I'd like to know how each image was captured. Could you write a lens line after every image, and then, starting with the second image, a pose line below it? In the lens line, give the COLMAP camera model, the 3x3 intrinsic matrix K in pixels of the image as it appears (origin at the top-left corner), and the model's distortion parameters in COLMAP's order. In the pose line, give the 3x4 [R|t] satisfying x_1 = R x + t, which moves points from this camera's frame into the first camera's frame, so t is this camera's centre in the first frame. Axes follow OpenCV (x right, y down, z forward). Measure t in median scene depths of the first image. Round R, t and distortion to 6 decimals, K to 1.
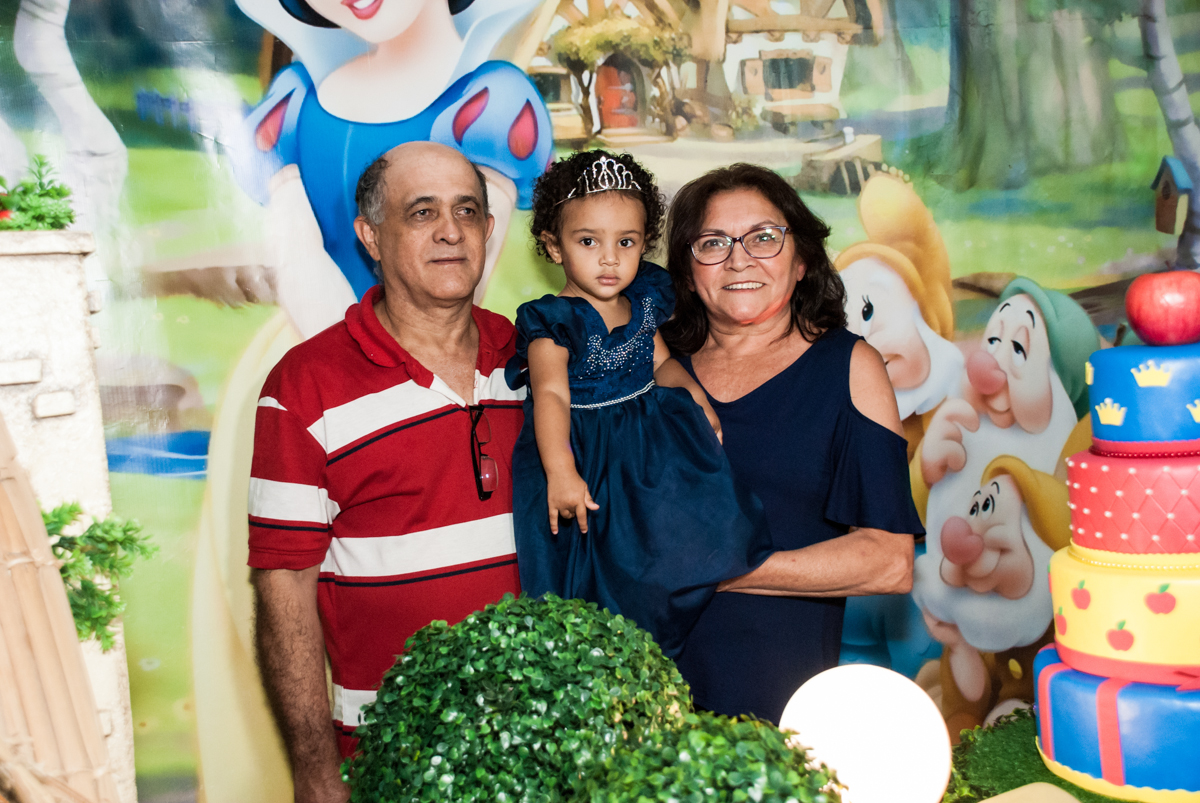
lens RADIAL K [[1638.6, 0, 600.9], [0, 1638.6, 436.1], [0, 0, 1]] dist [0.148517, 0.000000]
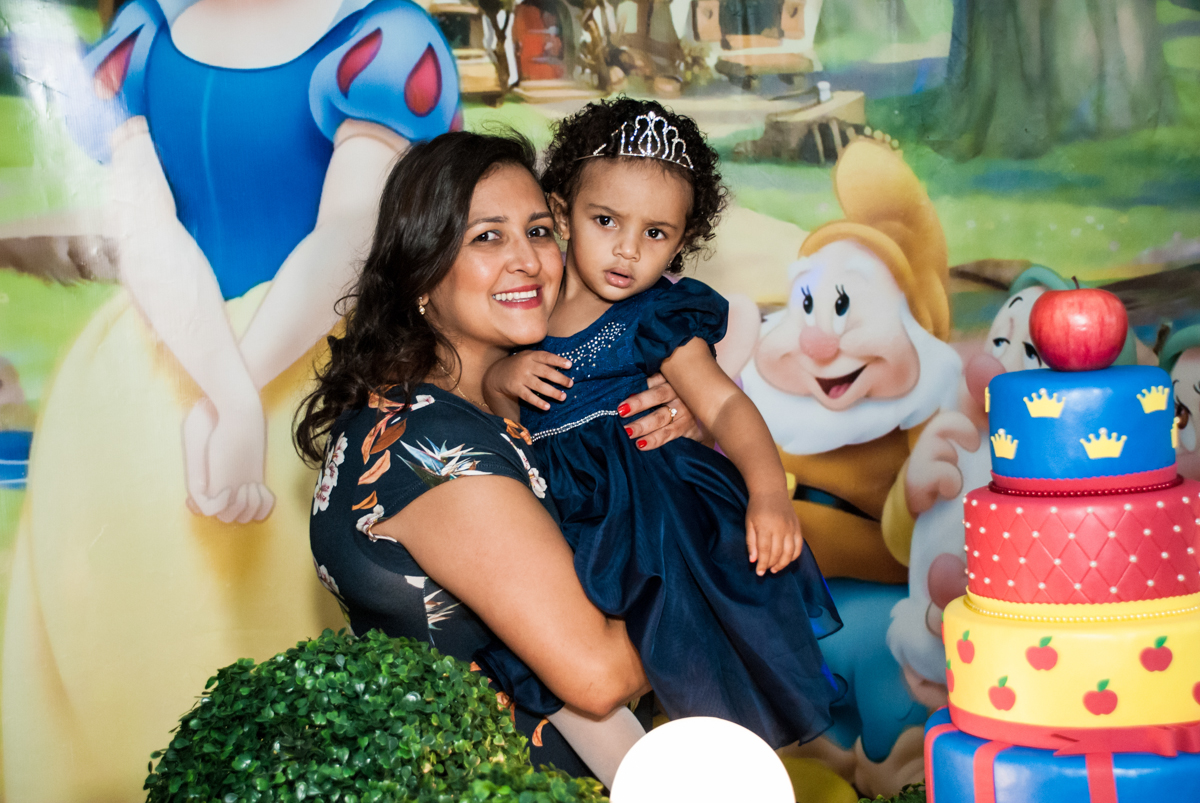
lens RADIAL K [[2170.3, 0, 603.0], [0, 2170.3, 433.8], [0, 0, 1]] dist [0.368341, 0.000000]
pose [[0.999541, 0.025303, -0.016677, 0.065199], [-0.025270, 0.999678, 0.002196, -0.010292], [0.016728, -0.001773, 0.999859, -0.113364]]
